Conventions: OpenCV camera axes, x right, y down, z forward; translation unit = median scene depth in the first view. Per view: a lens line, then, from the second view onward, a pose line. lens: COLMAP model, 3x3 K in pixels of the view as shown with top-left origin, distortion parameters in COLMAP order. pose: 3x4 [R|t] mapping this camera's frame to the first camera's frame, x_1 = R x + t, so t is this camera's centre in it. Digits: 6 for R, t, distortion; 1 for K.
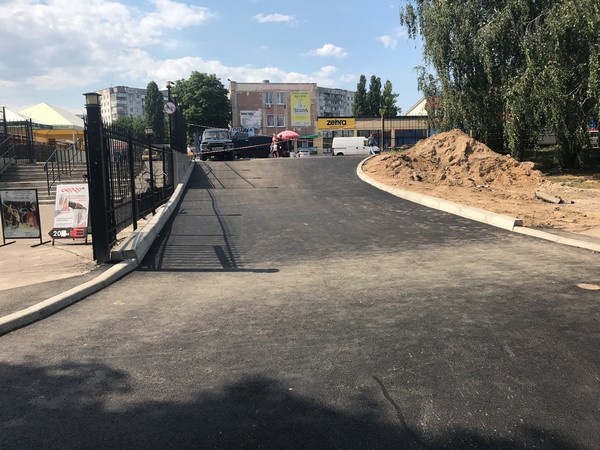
lens RADIAL K [[492.4, 0, 297.1], [0, 492.4, 224.4], [0, 0, 1]] dist [0.064635, -0.077214]
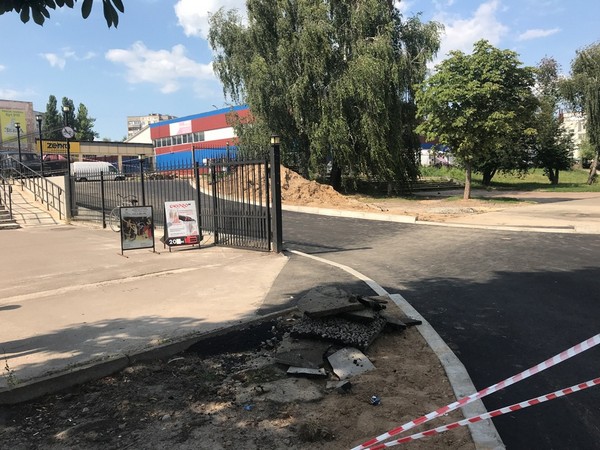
lens RADIAL K [[492.4, 0, 297.1], [0, 492.4, 224.4], [0, 0, 1]] dist [0.064635, -0.077214]
pose [[0.811937, -0.047615, 0.581800, -0.920018], [0.078552, 0.996515, -0.028069, 0.033005], [-0.578436, 0.068492, 0.812847, -0.155365]]
